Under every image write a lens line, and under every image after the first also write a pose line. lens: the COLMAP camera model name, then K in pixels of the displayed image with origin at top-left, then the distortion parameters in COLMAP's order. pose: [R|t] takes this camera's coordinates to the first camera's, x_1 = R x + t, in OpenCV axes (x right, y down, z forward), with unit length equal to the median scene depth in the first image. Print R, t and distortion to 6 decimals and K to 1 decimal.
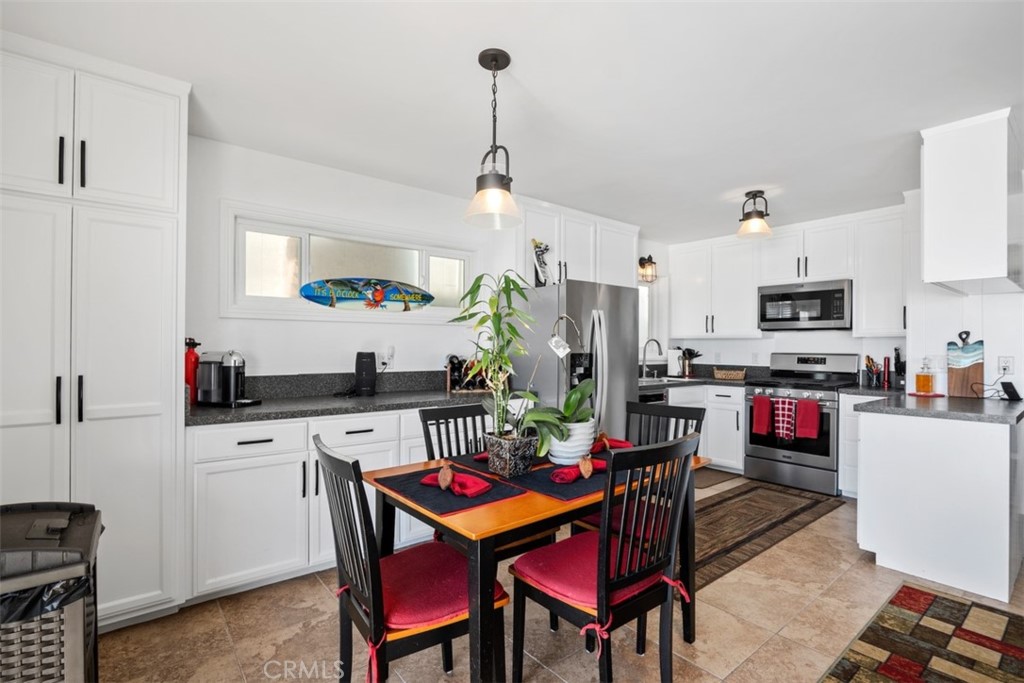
lens RADIAL K [[473.2, 0, 510.7], [0, 473.2, 343.5], [0, 0, 1]] dist [-0.012928, -0.000297]
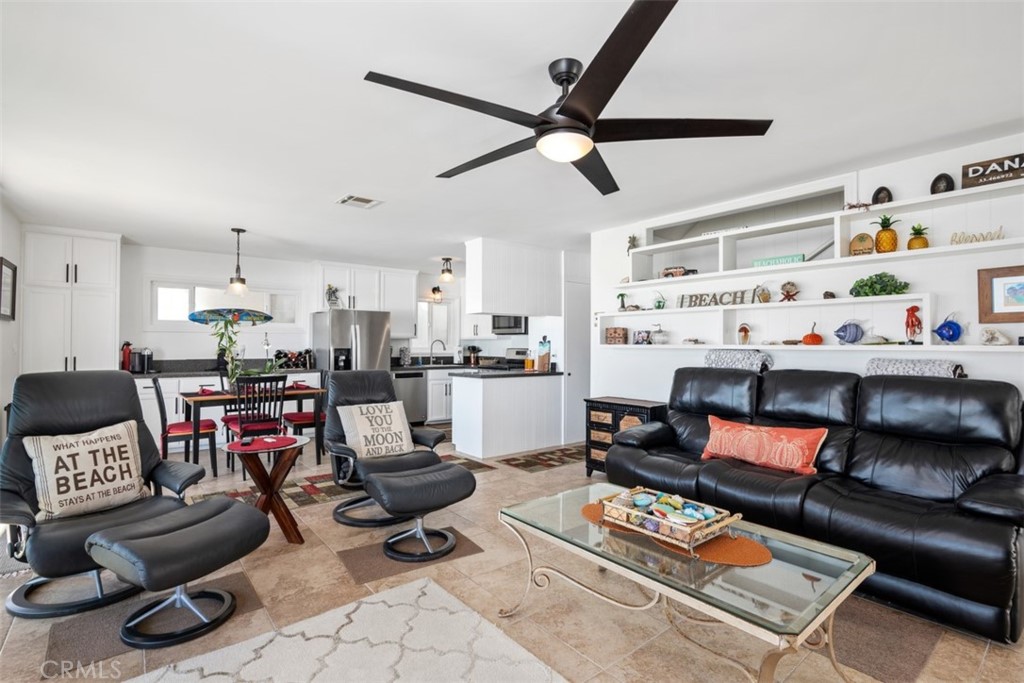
lens RADIAL K [[481.0, 0, 506.5], [0, 481.0, 340.2], [0, 0, 1]] dist [-0.006060, 0.000149]
pose [[0.999982, -0.005530, -0.002222, 0.794582], [0.005516, 0.999965, -0.006261, 0.003584], [0.002256, 0.006249, 0.999978, -0.886455]]
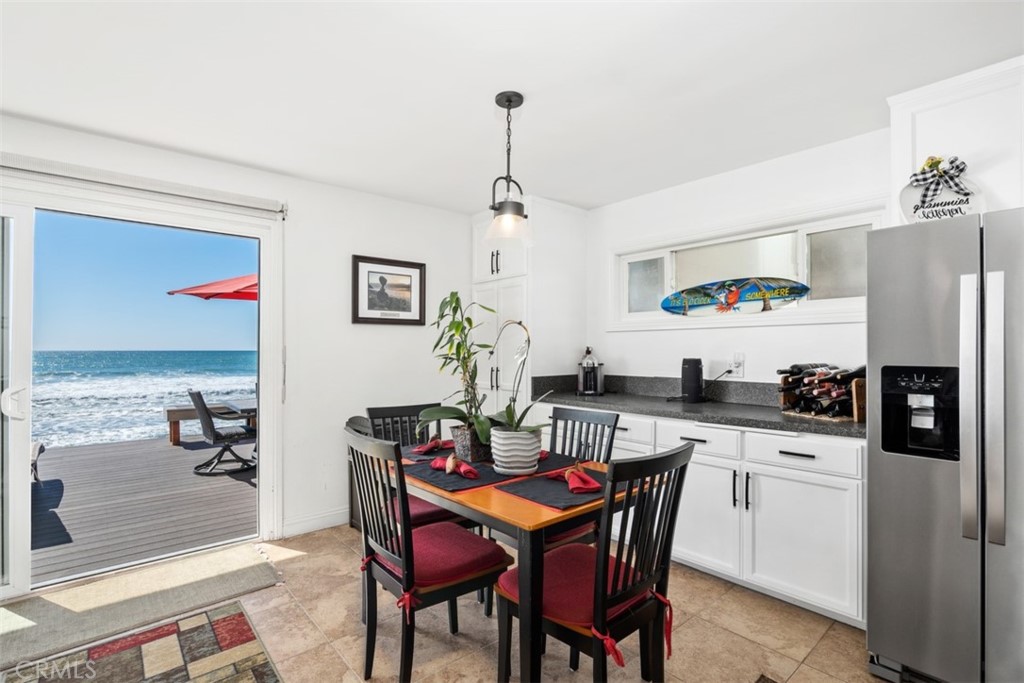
lens RADIAL K [[481.0, 0, 504.2], [0, 481.0, 346.5], [0, 0, 1]] dist [-0.006060, 0.000149]
pose [[0.042325, -0.011501, -0.999038, 0.644771], [0.006681, 0.999915, -0.011228, 0.001251], [0.999082, -0.006200, 0.042398, 0.526980]]
